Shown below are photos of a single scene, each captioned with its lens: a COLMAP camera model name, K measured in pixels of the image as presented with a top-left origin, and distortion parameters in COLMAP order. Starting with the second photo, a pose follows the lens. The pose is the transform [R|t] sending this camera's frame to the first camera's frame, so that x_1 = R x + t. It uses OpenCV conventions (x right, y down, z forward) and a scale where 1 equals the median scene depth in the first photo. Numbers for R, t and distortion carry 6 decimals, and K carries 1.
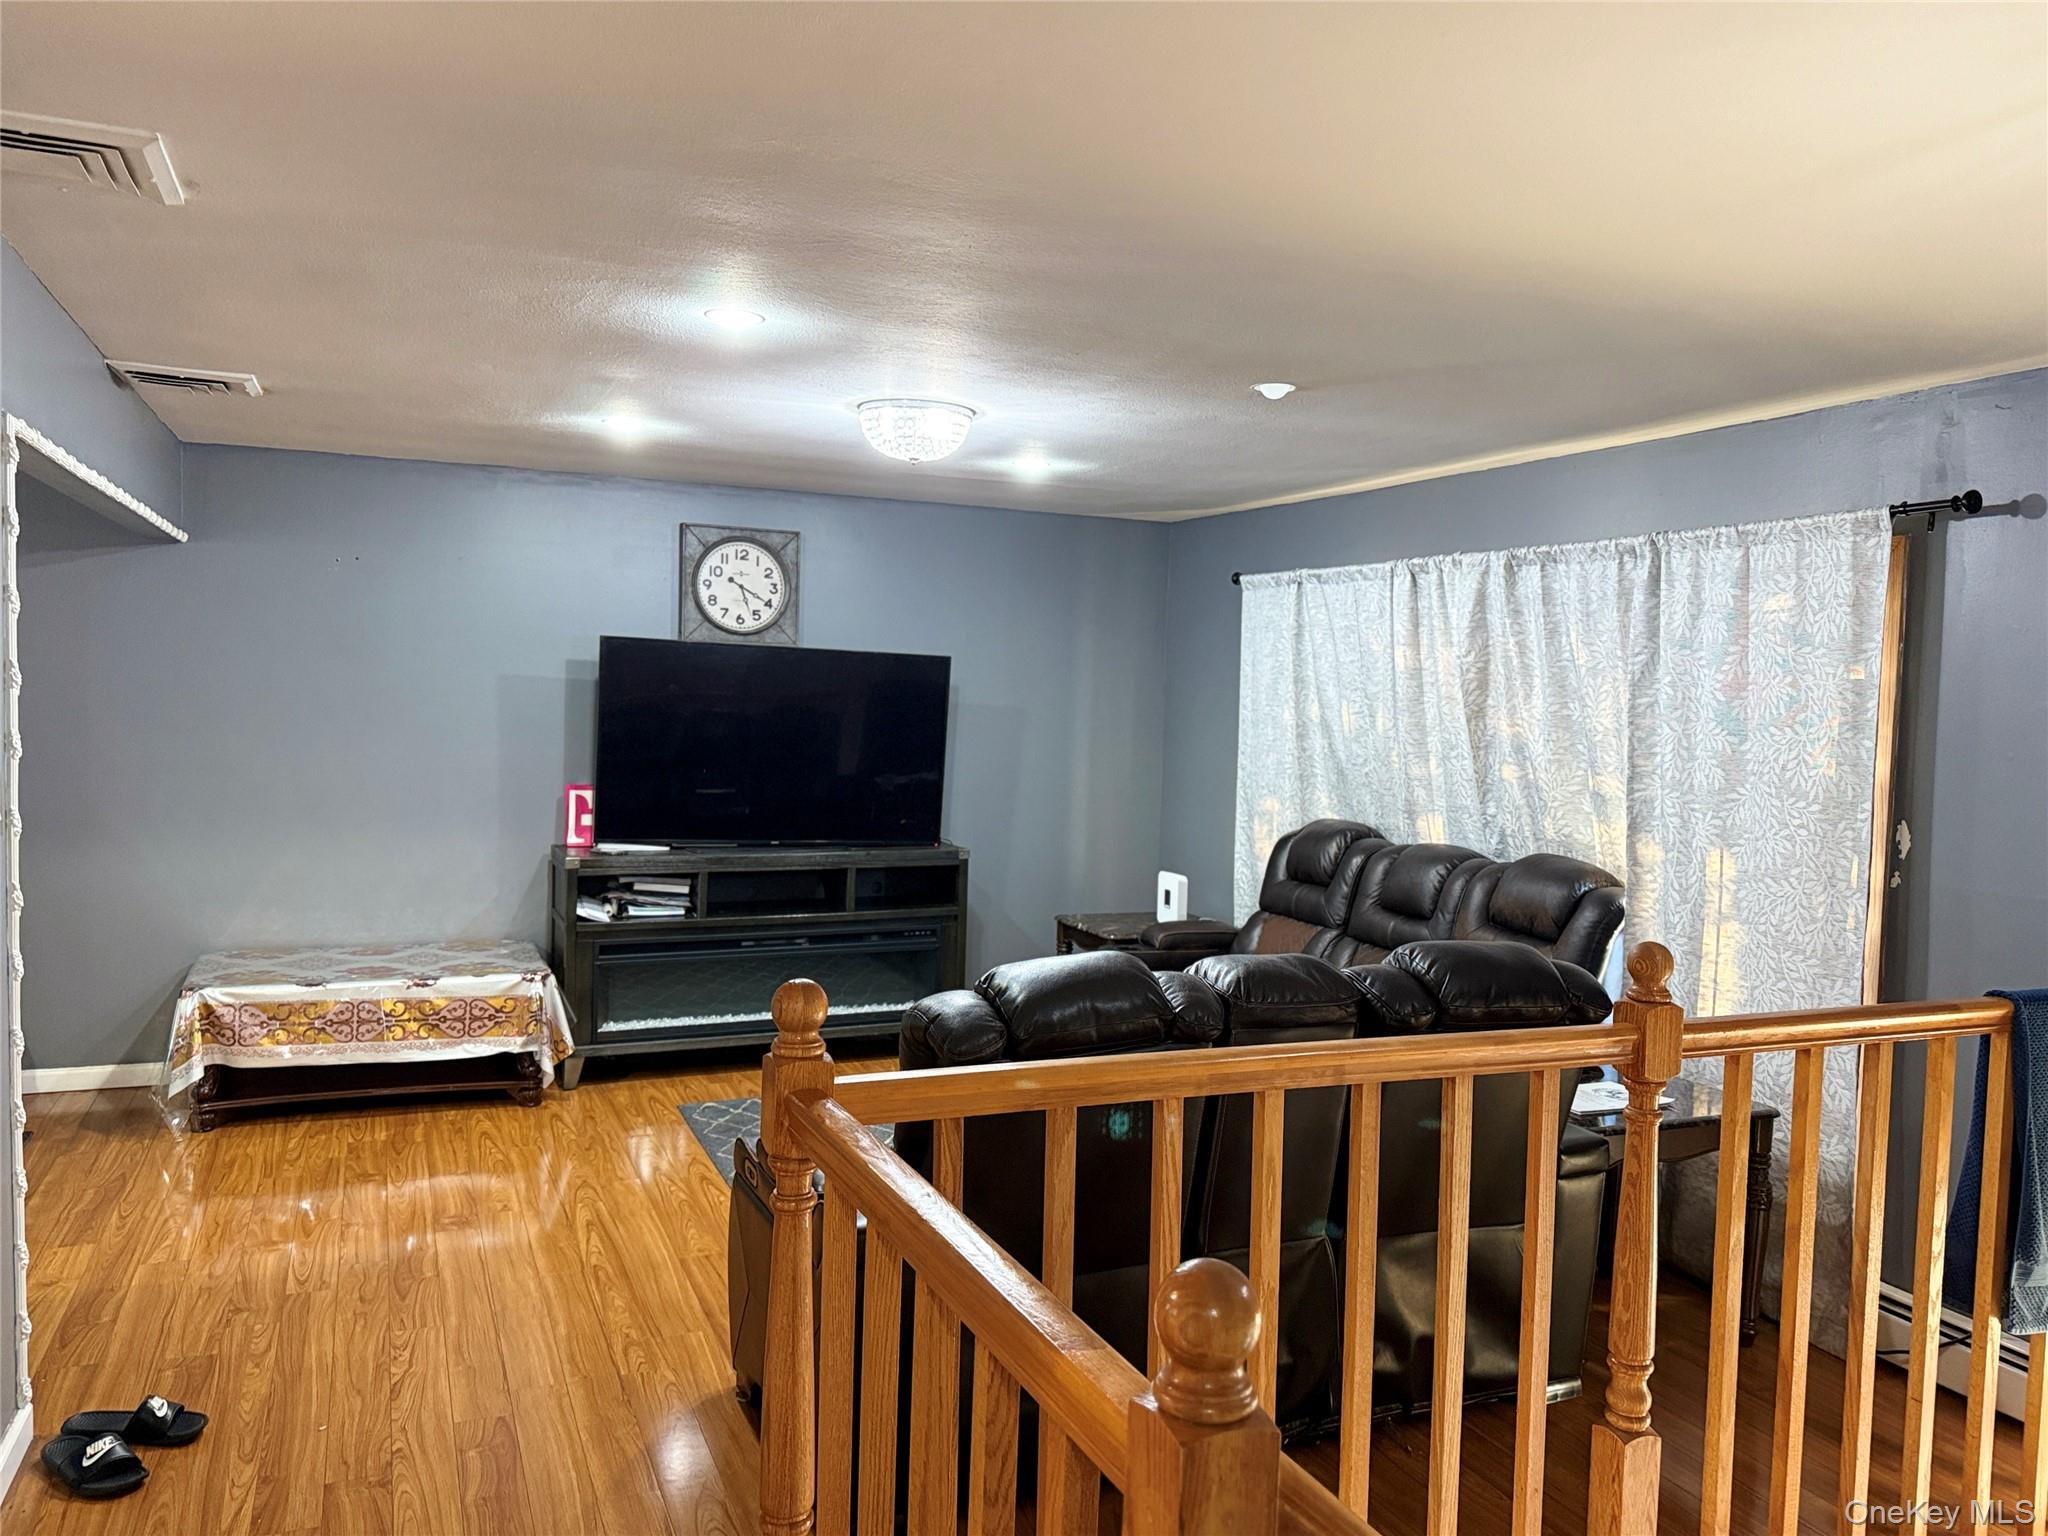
lens RADIAL K [[1527.5, 0, 1033.0], [0, 1527.5, 757.3], [0, 0, 1]] dist [0.224791, -0.339008]
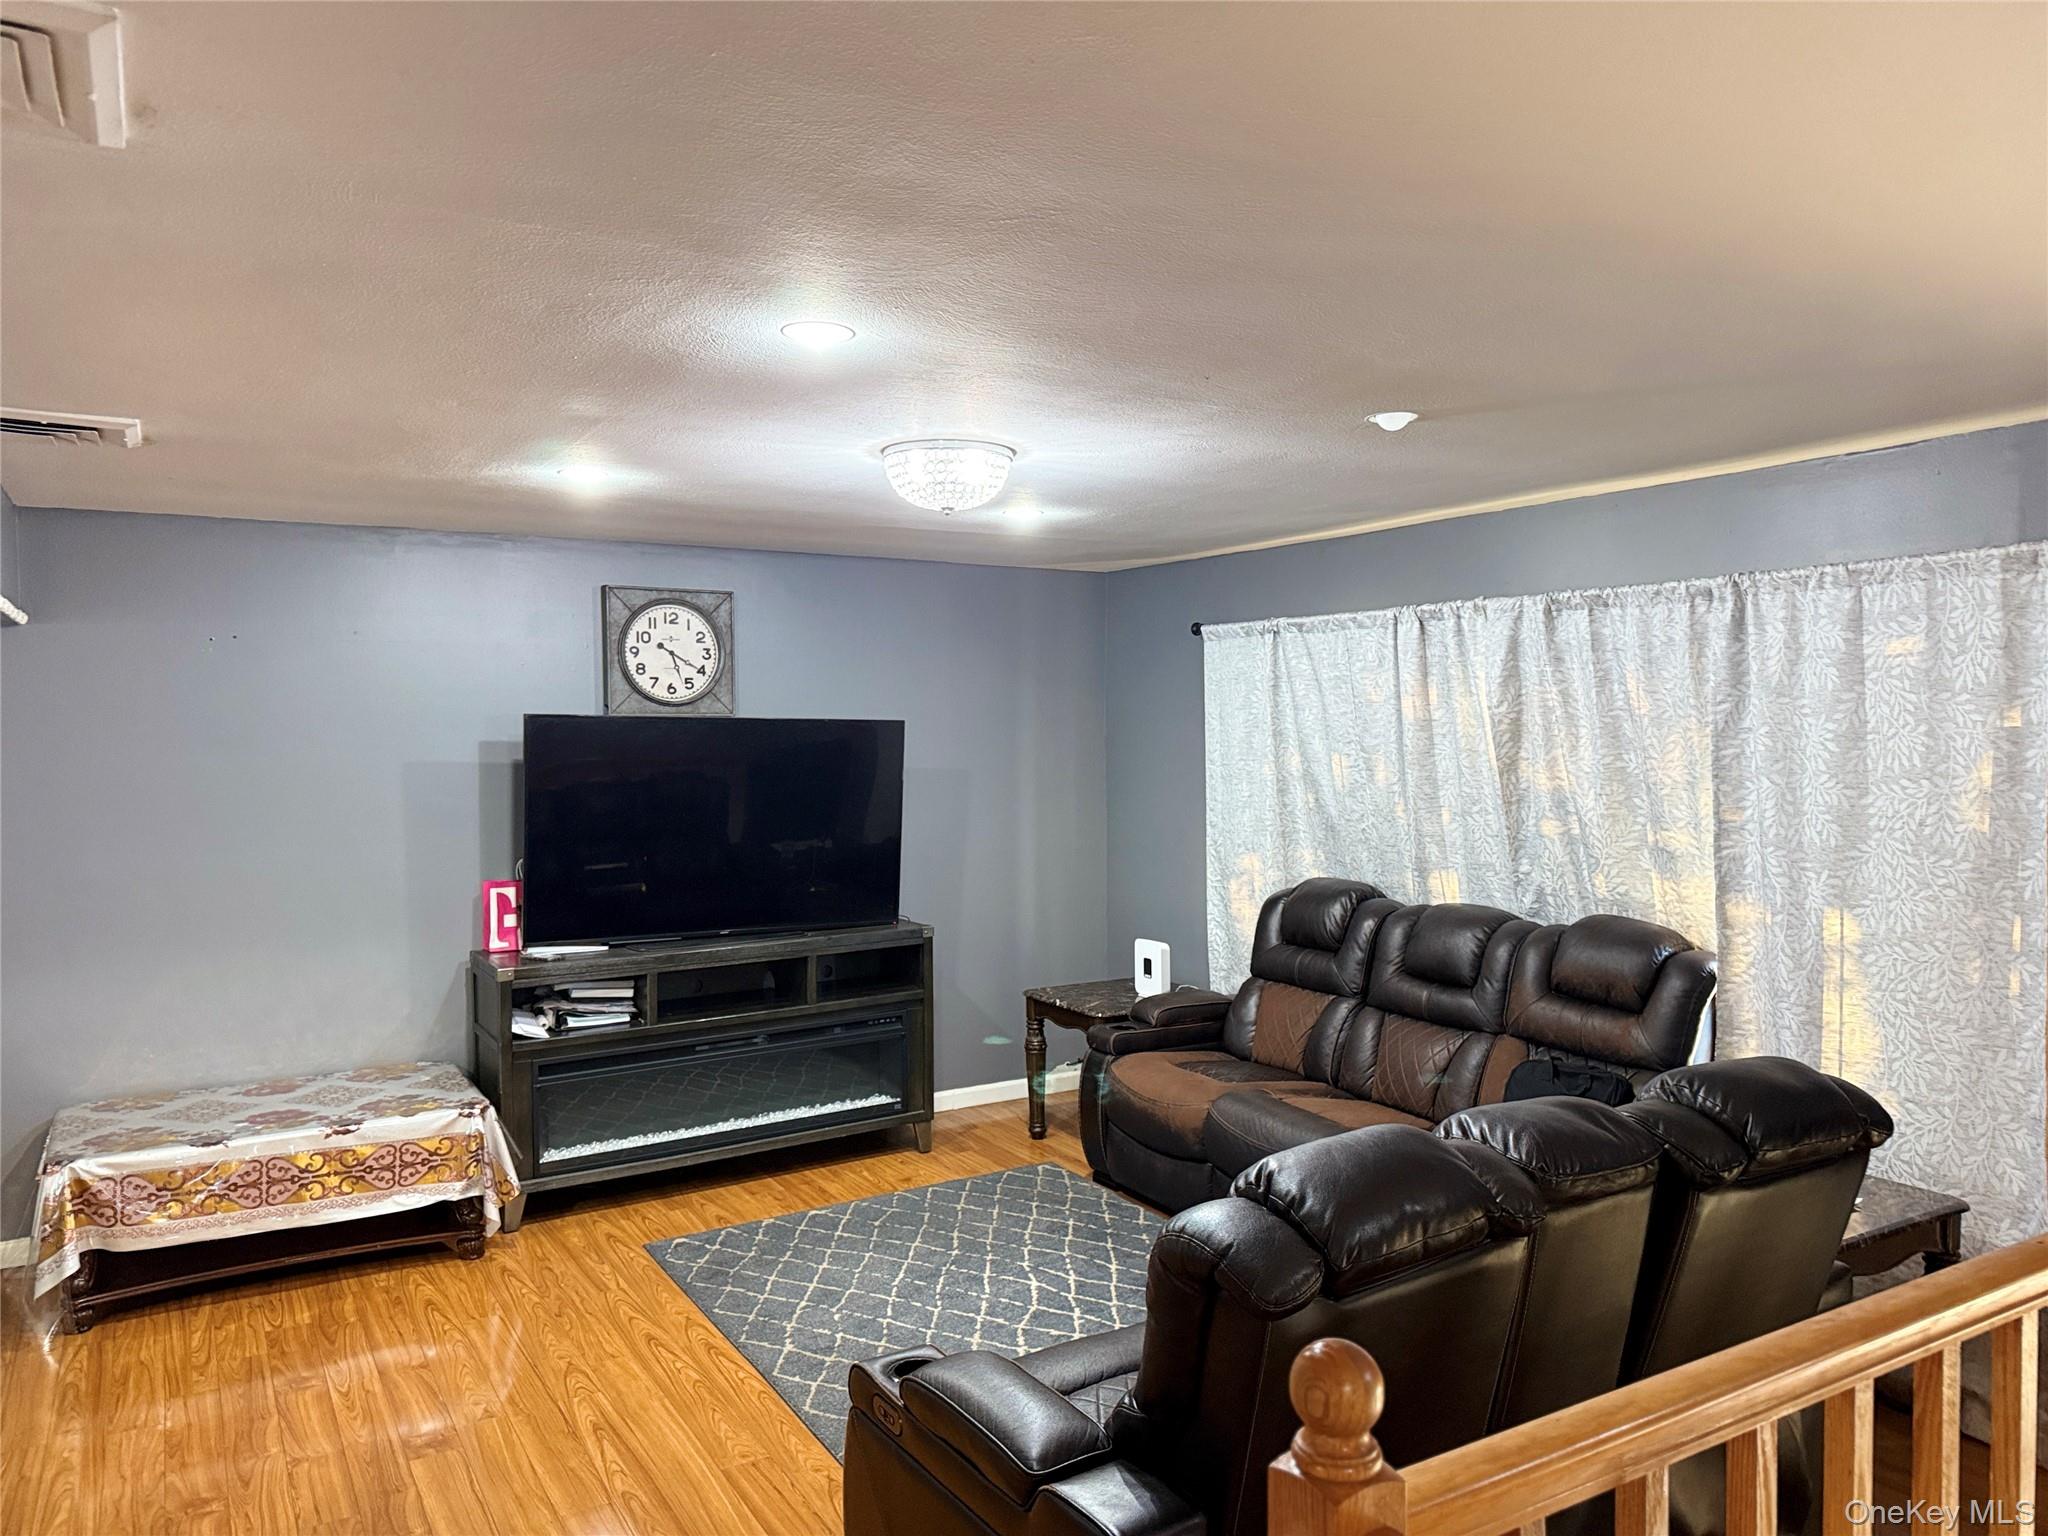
lens RADIAL K [[1439.3, 0, 1024.0], [0, 1439.3, 768.0], [0, 0, 1]] dist [0.108629, -0.093701]
pose [[0.990589, -0.040929, 0.130606, -0.117243], [0.042999, 0.998990, -0.013071, -0.027211], [-0.129939, 0.018564, 0.991348, 0.151280]]
